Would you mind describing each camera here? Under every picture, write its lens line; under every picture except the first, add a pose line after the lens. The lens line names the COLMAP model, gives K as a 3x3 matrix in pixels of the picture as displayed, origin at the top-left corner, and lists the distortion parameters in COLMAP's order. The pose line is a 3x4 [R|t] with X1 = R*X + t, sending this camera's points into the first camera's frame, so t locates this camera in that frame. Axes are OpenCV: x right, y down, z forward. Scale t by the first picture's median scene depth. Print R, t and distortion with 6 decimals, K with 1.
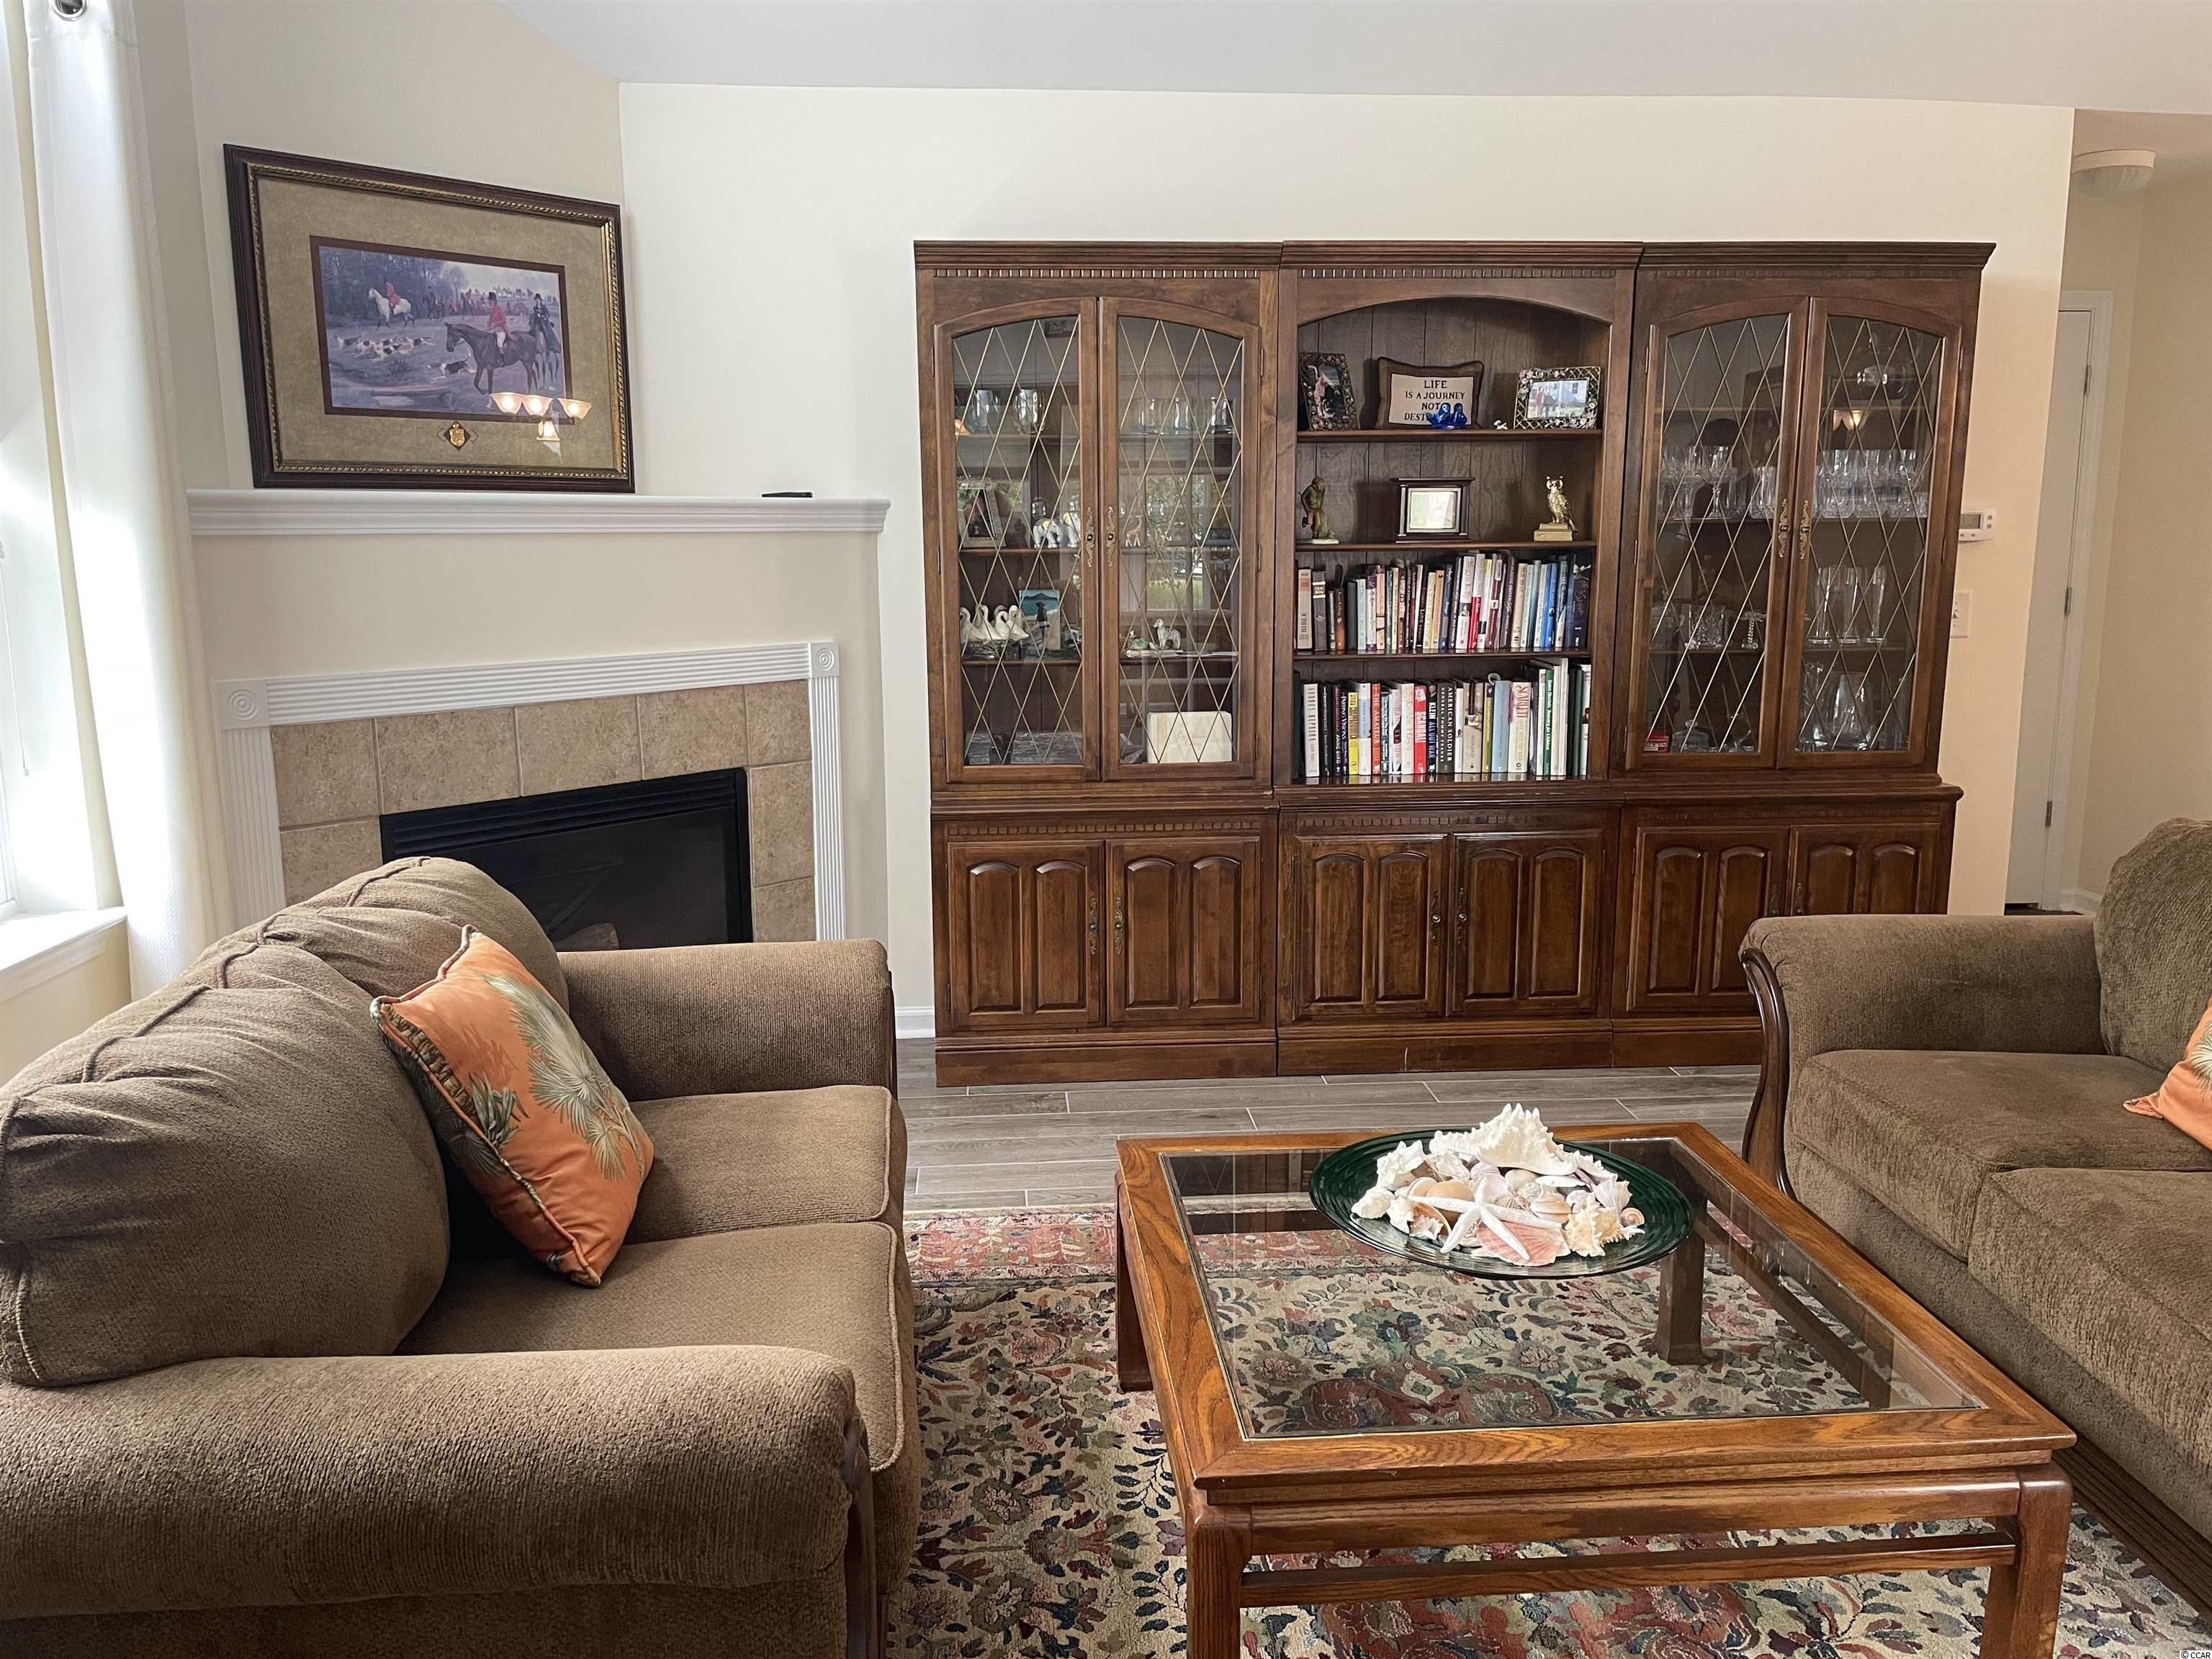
lens RADIAL K [[1691.8, 0, 1105.7], [0, 1691.8, 830.8], [0, 0, 1]] dist [0.089881, -0.104889]
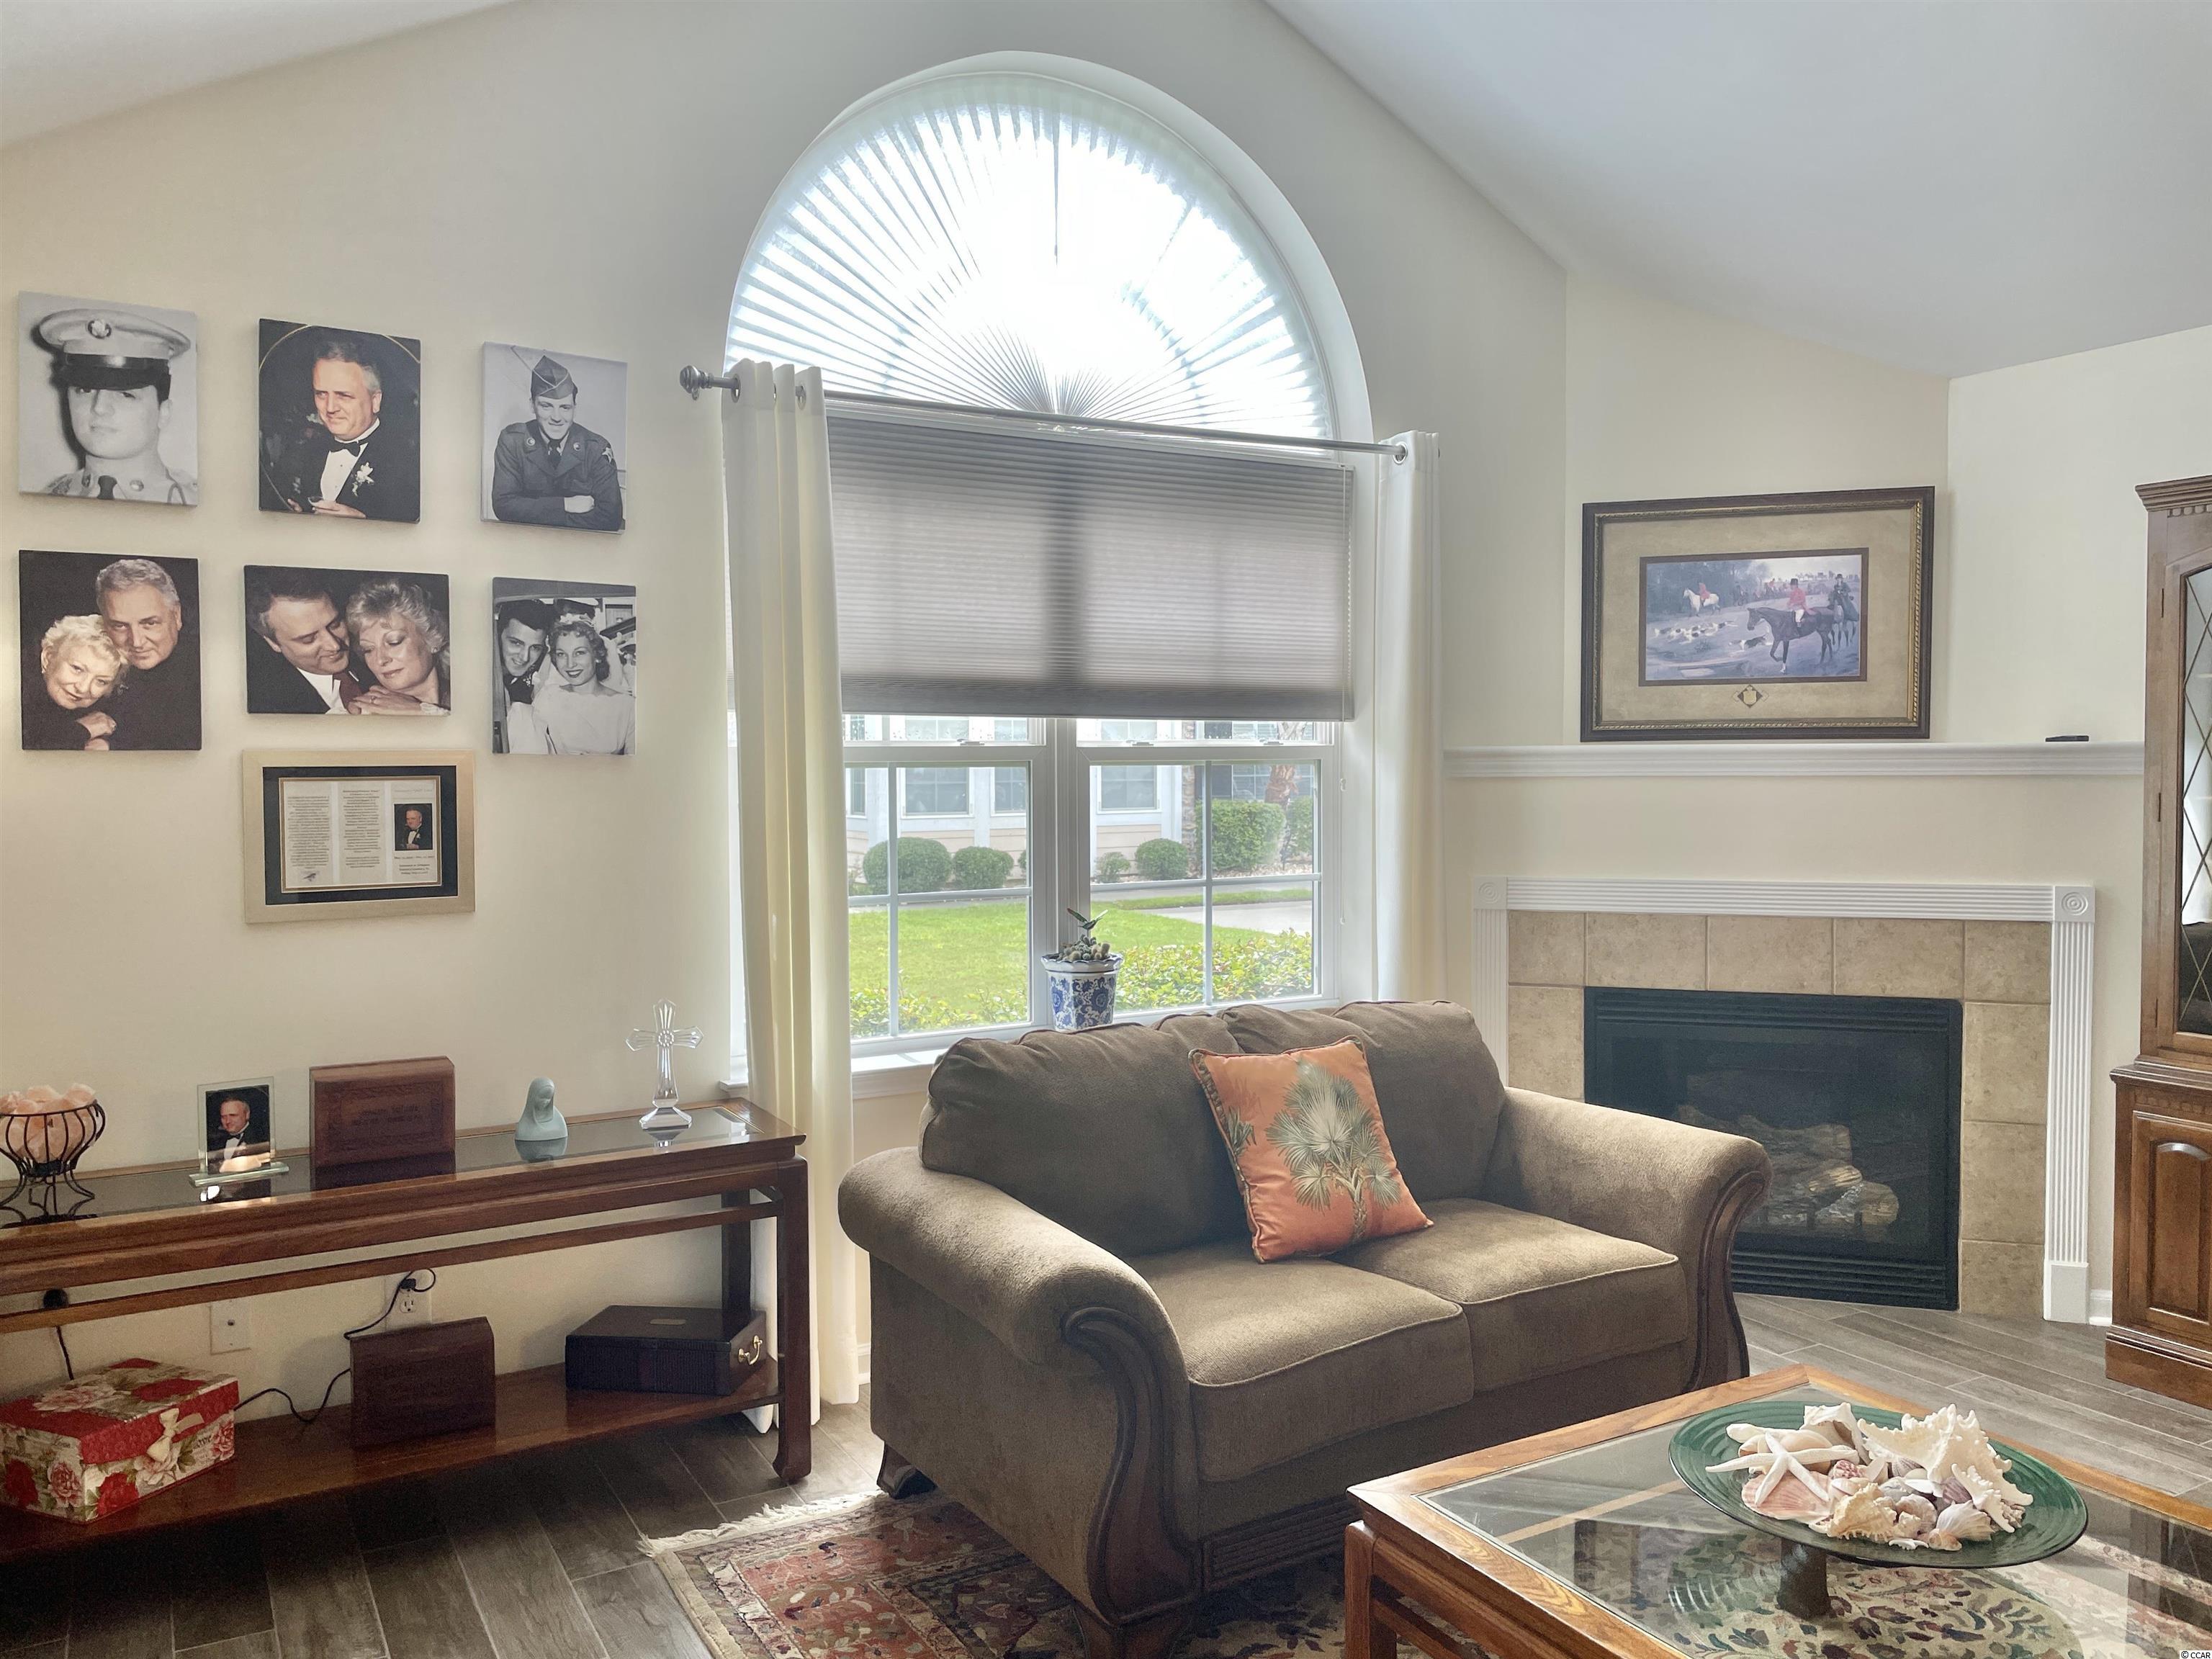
lens RADIAL K [[1691.8, 0, 1105.7], [0, 1691.8, 830.8], [0, 0, 1]] dist [0.089881, -0.104889]
pose [[0.421338, 0.043767, -0.905847, 0.543133], [-0.161909, 0.986418, -0.027649, -0.027987], [0.892334, 0.158315, 0.422702, 0.090055]]
